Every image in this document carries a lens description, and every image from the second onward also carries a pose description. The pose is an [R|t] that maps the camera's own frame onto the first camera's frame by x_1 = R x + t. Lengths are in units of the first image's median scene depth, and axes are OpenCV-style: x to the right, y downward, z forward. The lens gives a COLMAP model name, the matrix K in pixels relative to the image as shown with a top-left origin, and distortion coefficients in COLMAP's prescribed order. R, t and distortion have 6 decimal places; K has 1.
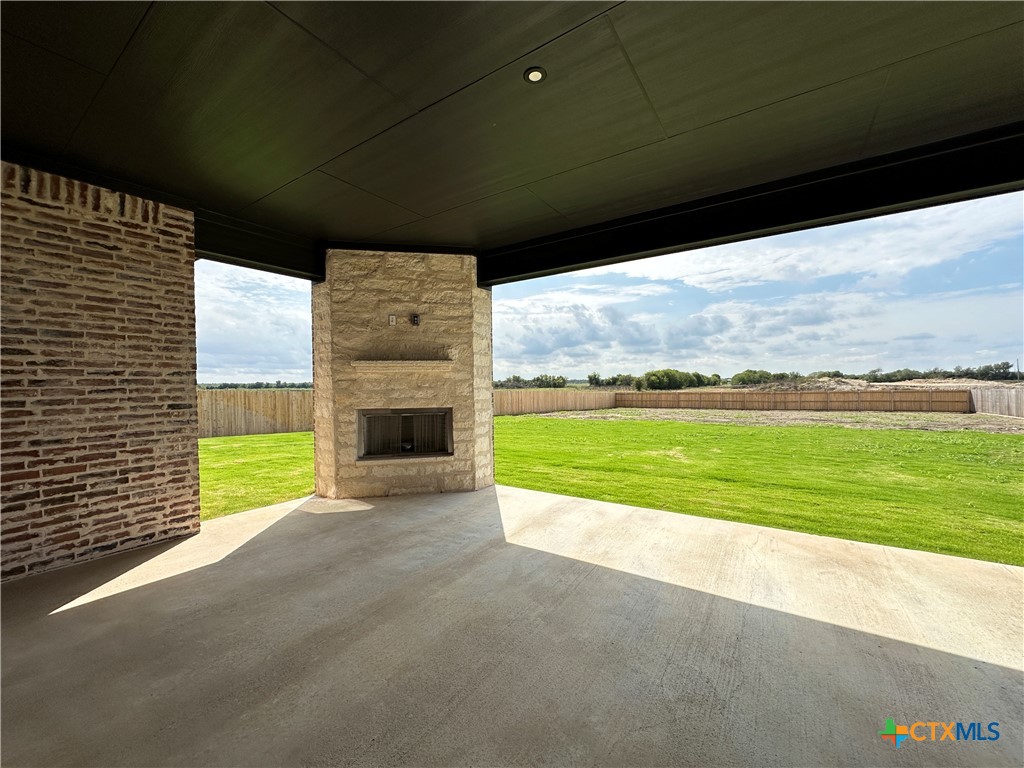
lens RADIAL K [[410.8, 0, 509.1], [0, 410.8, 385.6], [0, 0, 1]] dist [-0.003682, 0.000807]
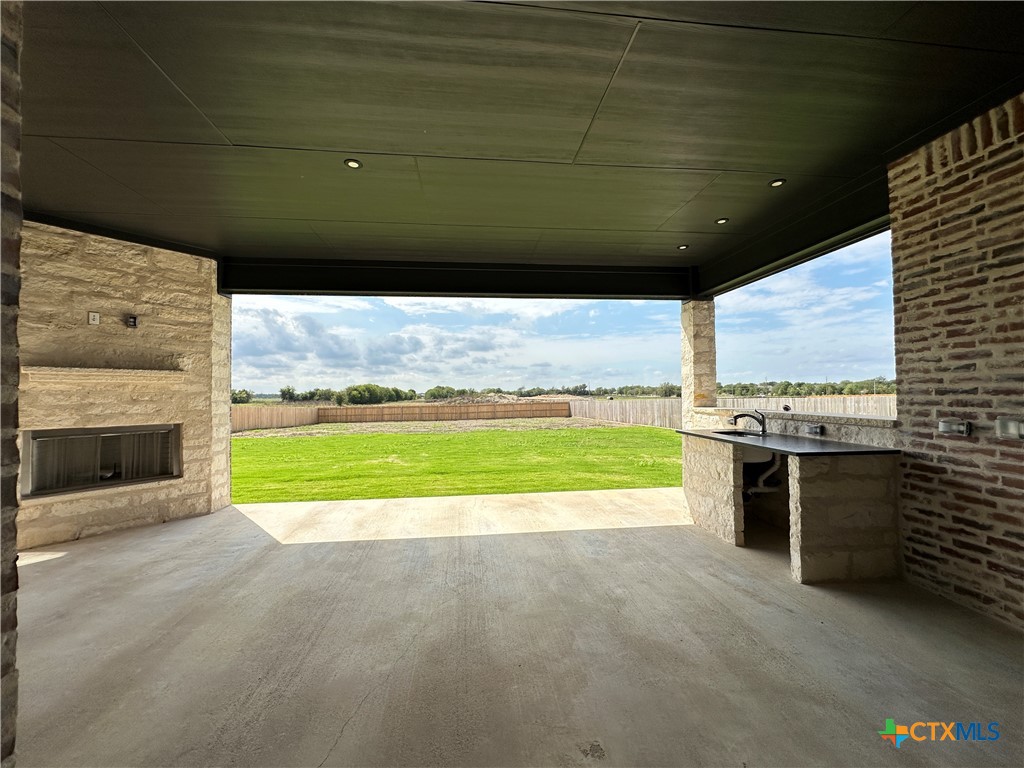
lens RADIAL K [[410.8, 0, 513.1], [0, 410.8, 384.0], [0, 0, 1]] dist [-0.003682, 0.000807]
pose [[0.758012, 0.020545, 0.651917, -0.171243], [0.005456, 0.999269, -0.037835, 0.005306], [-0.652217, 0.032237, 0.757346, -0.141694]]
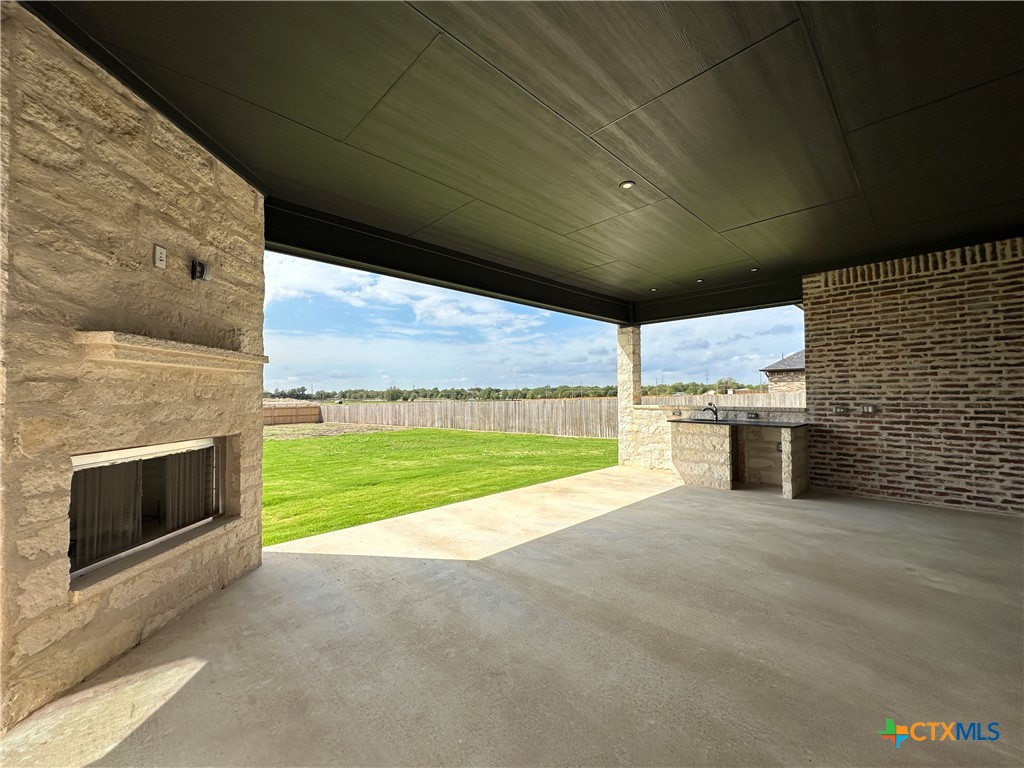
lens RADIAL K [[410.8, 0, 516.7], [0, 410.8, 383.6], [0, 0, 1]] dist [-0.003682, 0.000807]
pose [[0.196557, 0.039576, 0.979693, -0.624197], [0.010500, 0.999043, -0.042464, 0.010219], [-0.980436, 0.018633, 0.195953, 0.479961]]
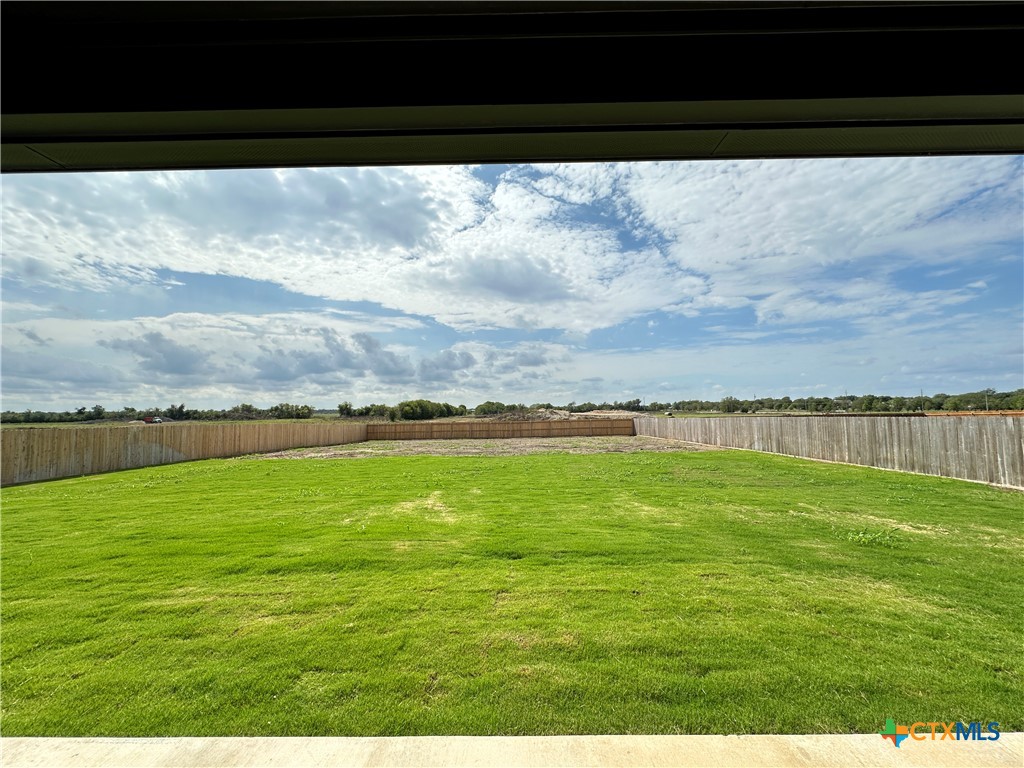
lens RADIAL K [[410.8, 0, 509.8], [0, 410.8, 383.0], [0, 0, 1]] dist [-0.003682, 0.000807]
pose [[0.834688, 0.039604, 0.549297, 0.160344], [0.003926, 0.996958, -0.077846, -0.015492], [-0.550709, 0.067134, 0.831993, 0.485873]]
